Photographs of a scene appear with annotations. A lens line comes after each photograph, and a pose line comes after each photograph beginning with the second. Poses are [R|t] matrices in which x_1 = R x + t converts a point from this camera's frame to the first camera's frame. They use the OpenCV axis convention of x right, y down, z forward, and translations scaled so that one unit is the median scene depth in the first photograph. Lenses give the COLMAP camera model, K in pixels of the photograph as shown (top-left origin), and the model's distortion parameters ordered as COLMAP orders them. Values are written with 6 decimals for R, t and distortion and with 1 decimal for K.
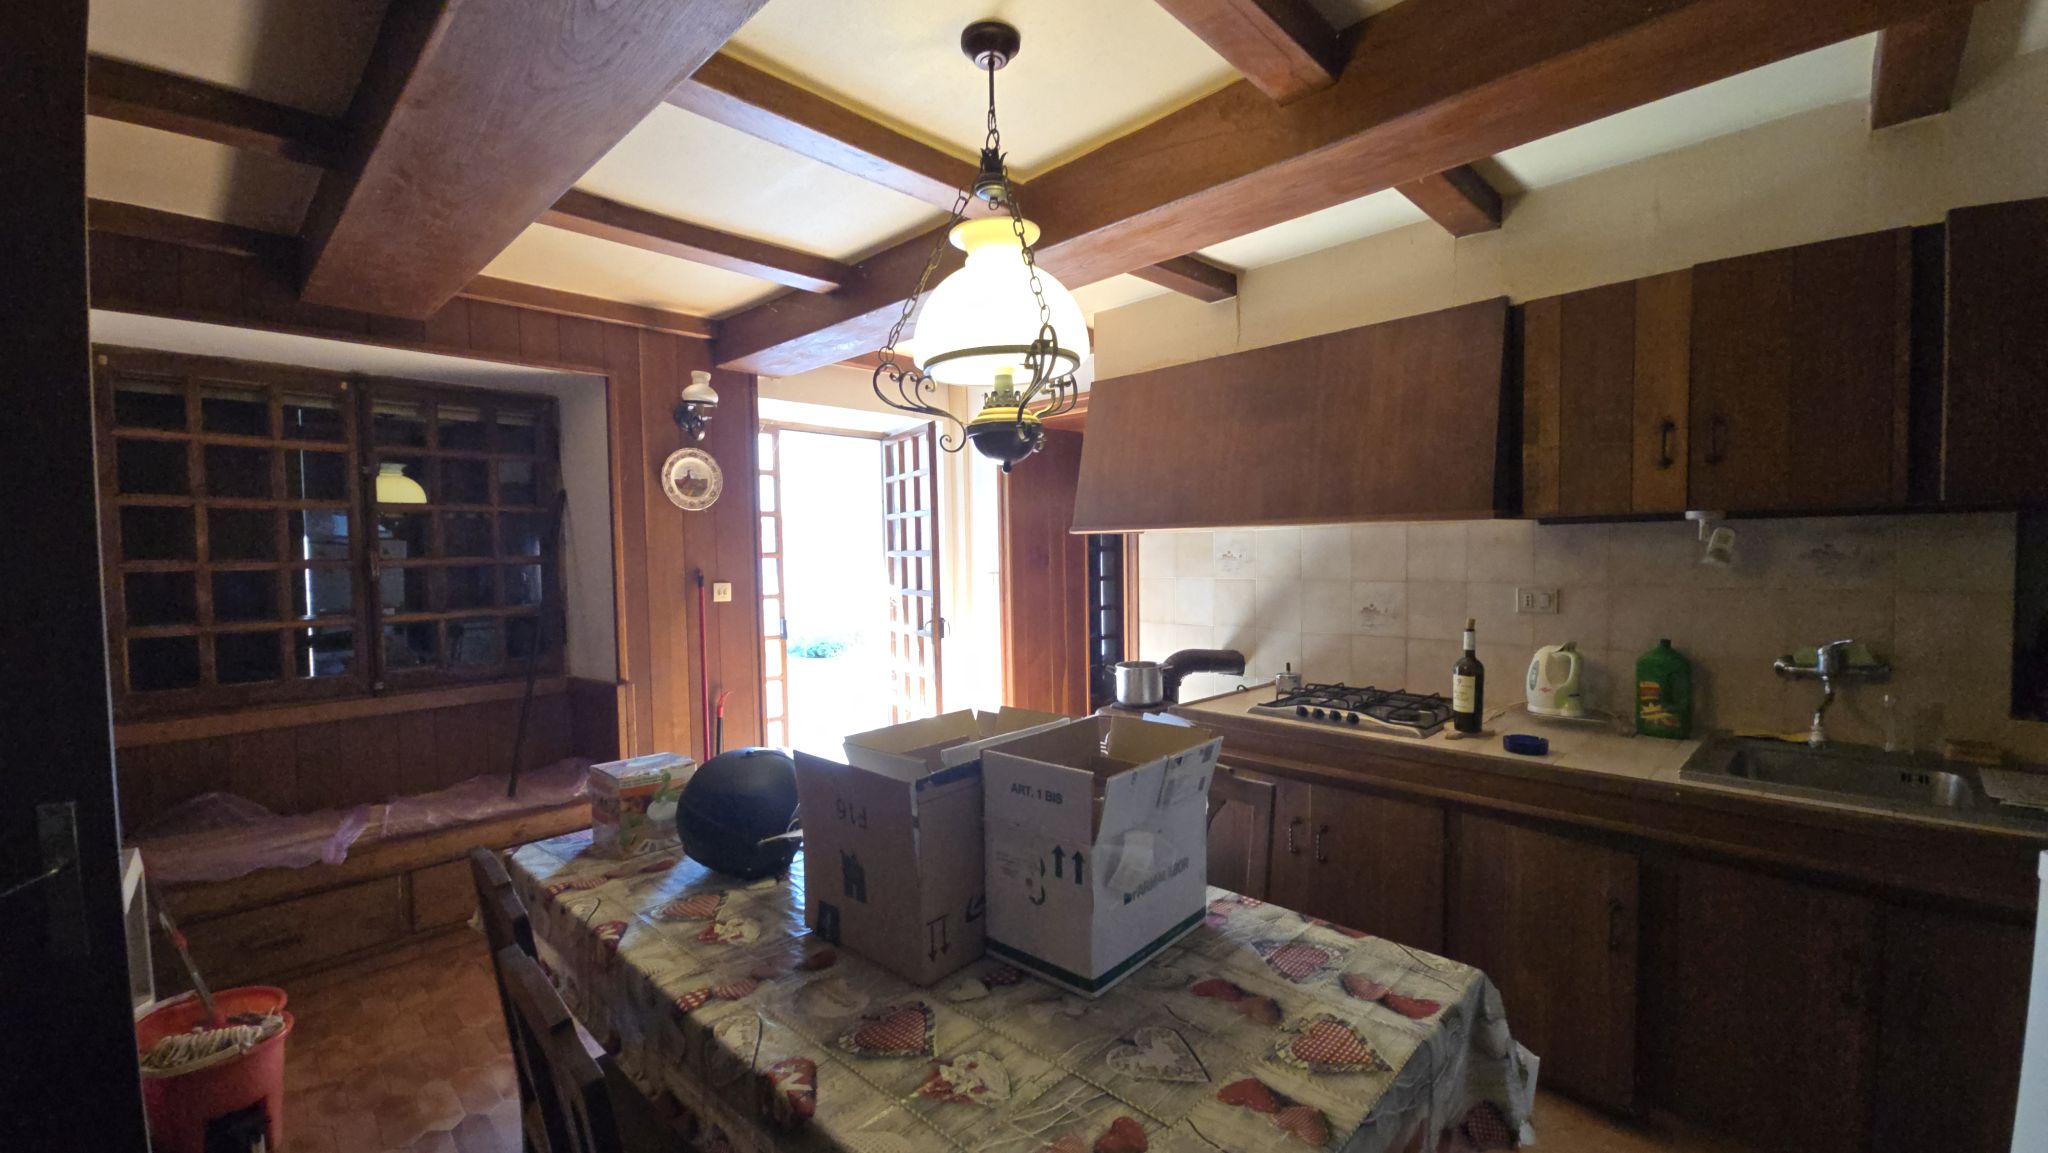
lens RADIAL K [[836.9, 0, 1043.5], [0, 836.9, 582.9], [0, 0, 1]] dist [-0.000459, -0.001166]
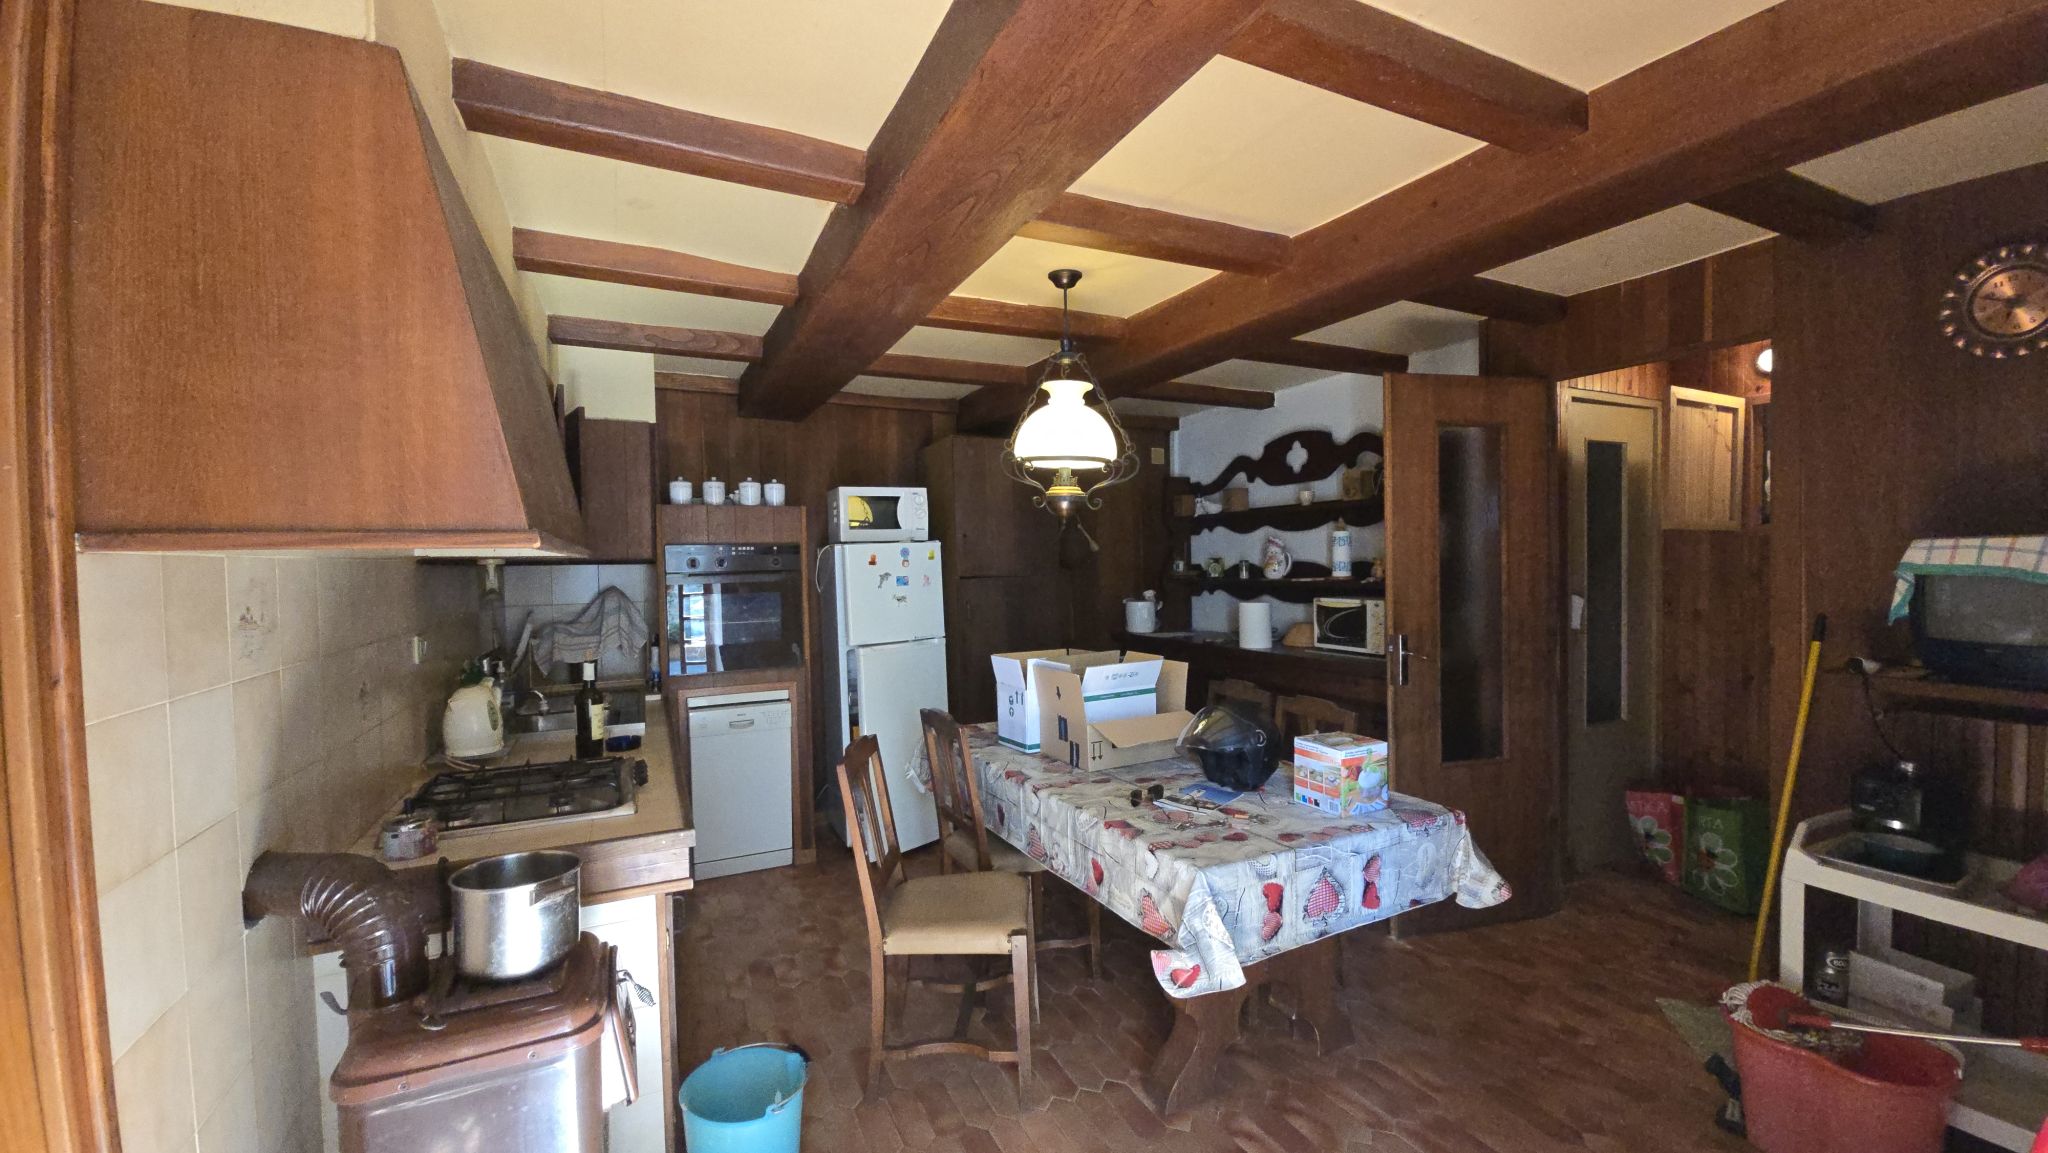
lens RADIAL K [[836.9, 0, 1043.5], [0, 836.9, 582.9], [0, 0, 1]] dist [-0.000459, -0.001166]
pose [[-0.947665, 0.028193, 0.318018, -0.394302], [0.050304, 0.996837, 0.061531, -0.085029], [-0.315277, 0.074309, -0.946086, 1.935834]]
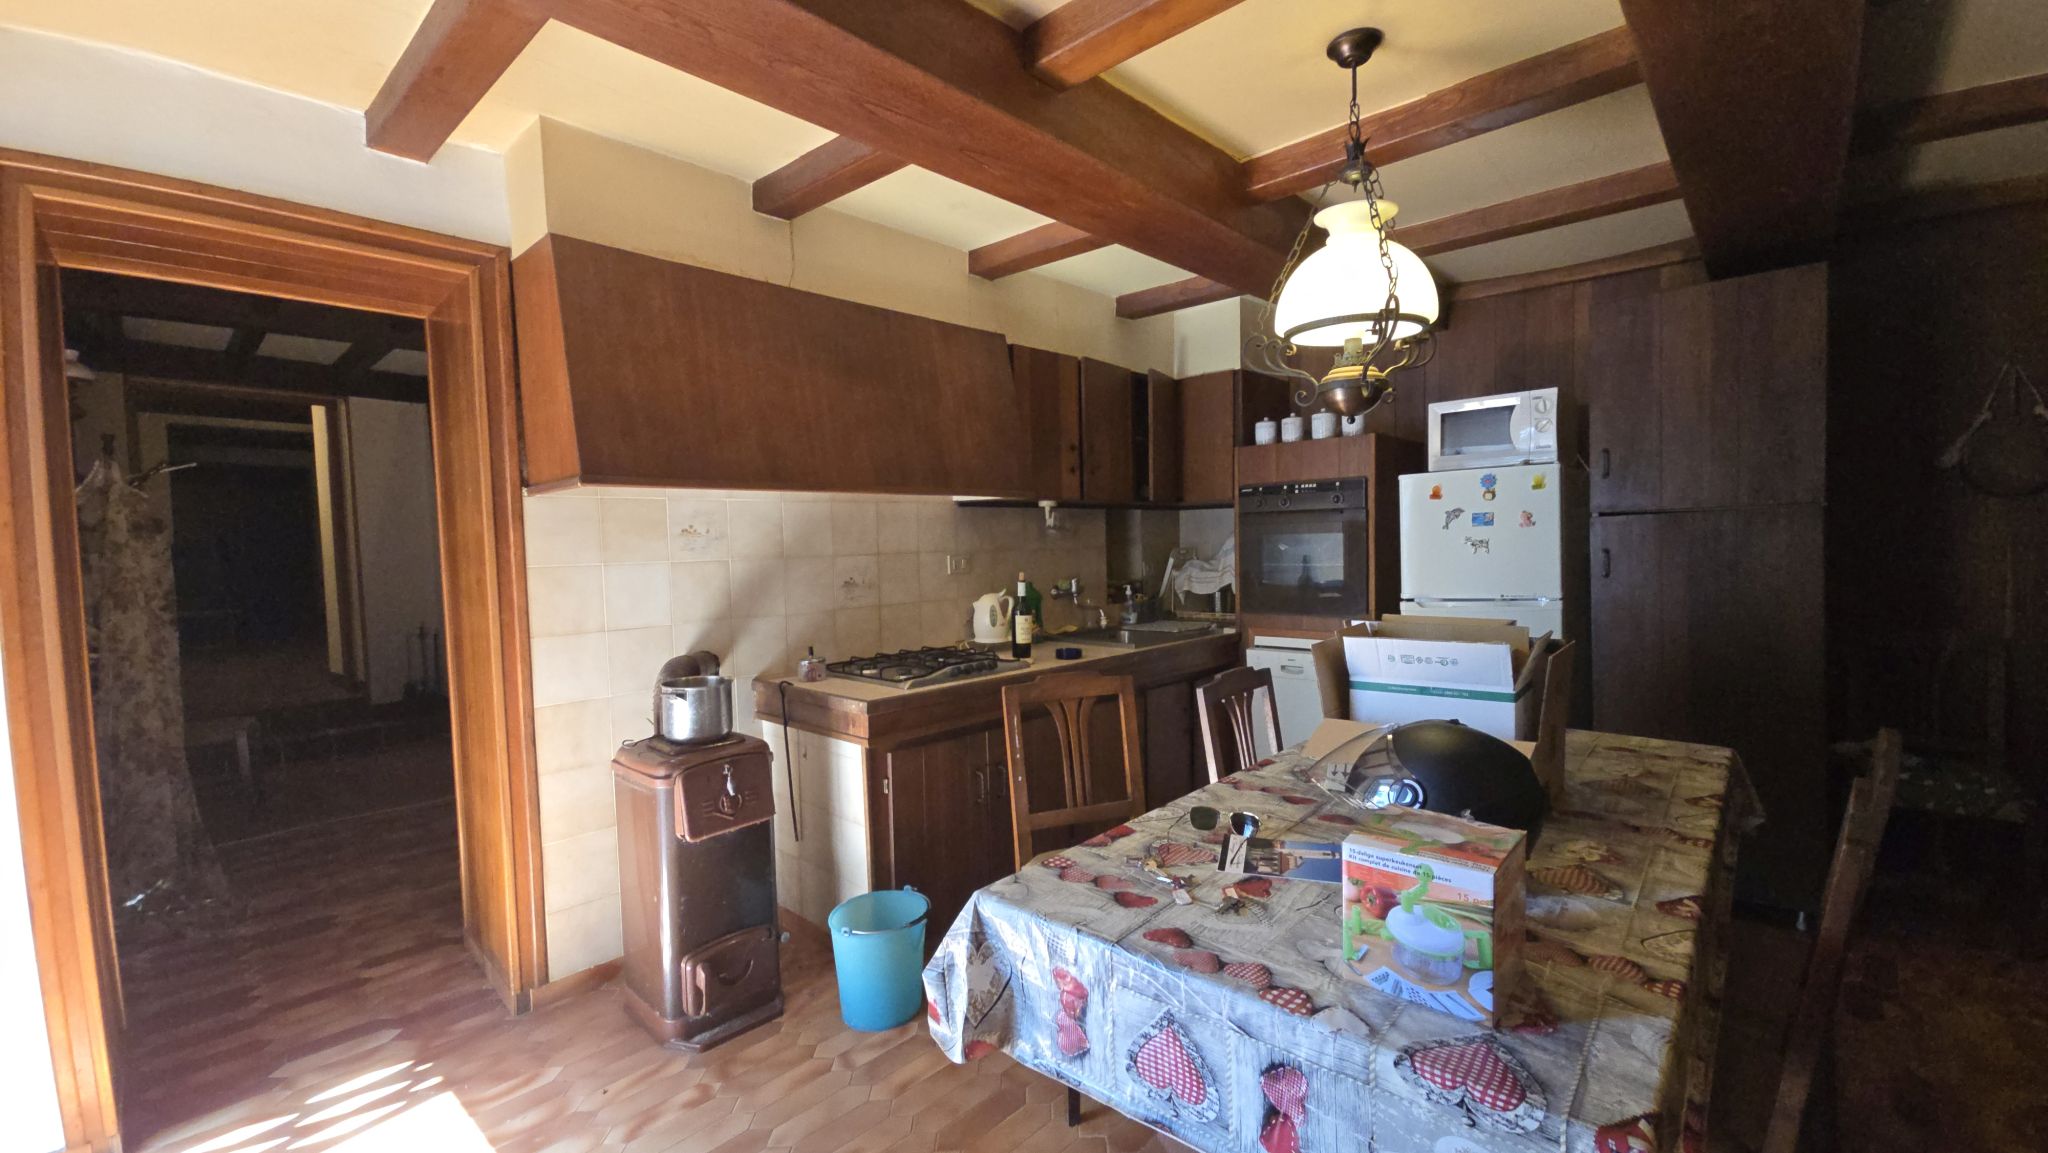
lens RADIAL K [[837.2, 0, 1036.0], [0, 837.2, 582.9], [0, 0, 1]] dist [-0.001490, -0.000285]
pose [[-0.036925, -0.031937, 0.998808, -0.868902], [0.066416, 0.997201, 0.034341, 0.015709], [-0.997109, 0.067605, -0.034701, 1.091438]]
